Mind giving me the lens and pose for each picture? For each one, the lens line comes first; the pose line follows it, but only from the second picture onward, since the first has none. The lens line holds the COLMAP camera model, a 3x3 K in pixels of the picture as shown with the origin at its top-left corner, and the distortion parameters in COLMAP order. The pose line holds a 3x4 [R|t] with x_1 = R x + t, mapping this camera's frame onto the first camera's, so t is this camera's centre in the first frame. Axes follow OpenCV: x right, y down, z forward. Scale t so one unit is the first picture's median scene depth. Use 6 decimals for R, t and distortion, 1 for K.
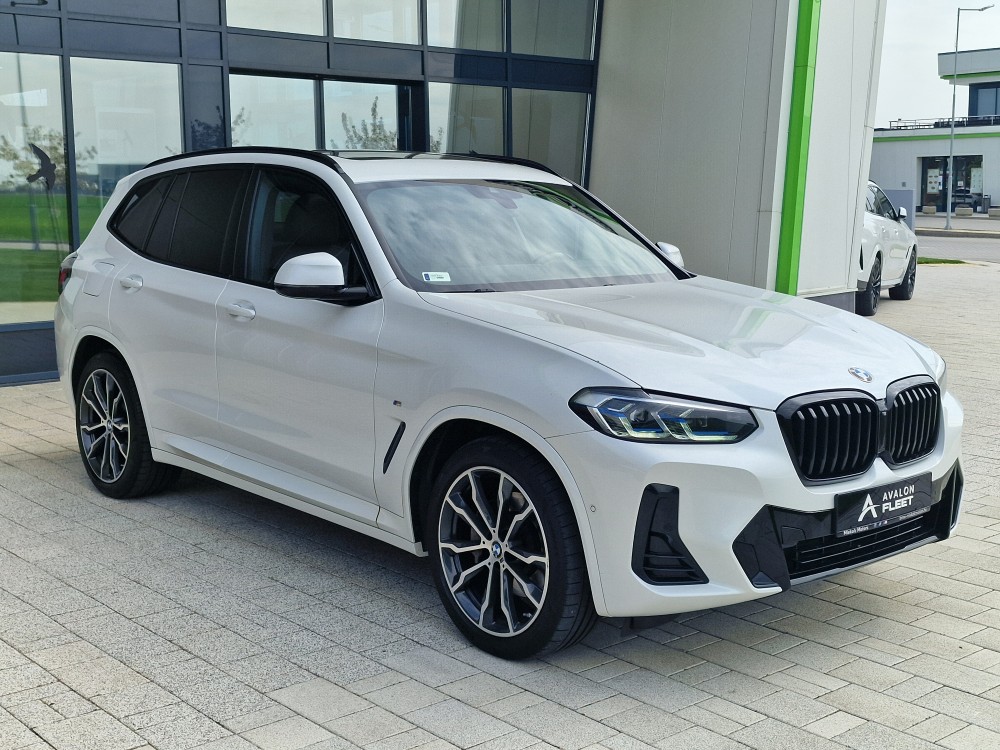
lens RADIAL K [[1265.4, 0, 502.1], [0, 1265.4, 371.4], [0, 0, 1]] dist [0.176893, 0.000000]
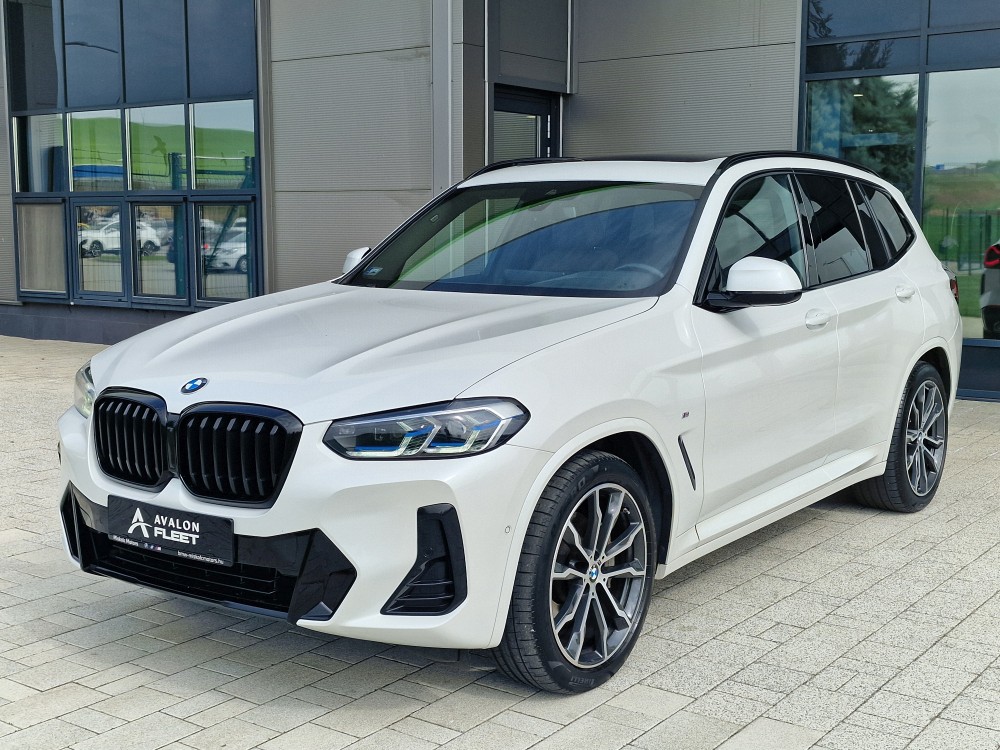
lens RADIAL K [[1265.4, 0, 499.8], [0, 1265.4, 374.1], [0, 0, 1]] dist [0.176893, 0.000000]
pose [[0.201941, 0.109784, -0.973225, 1.199921], [-0.151407, 0.985251, 0.079724, -0.110081], [0.967624, 0.131254, 0.215584, 1.016612]]
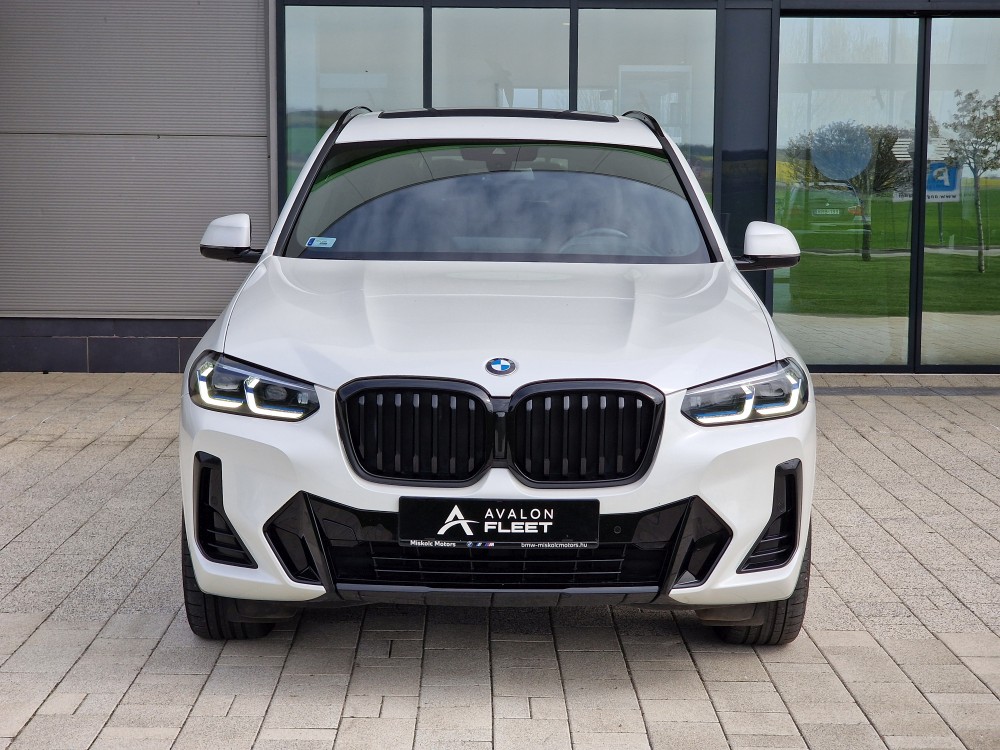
lens RADIAL K [[1963.0, 0, 498.8], [0, 1963.0, 375.0], [0, 0, 1]] dist [-0.137038, 0.000000]
pose [[0.738187, 0.078626, -0.669998, 1.136481], [-0.105931, 0.994374, -0.000019, 0.007584], [0.666227, 0.070988, 0.742363, 0.055132]]
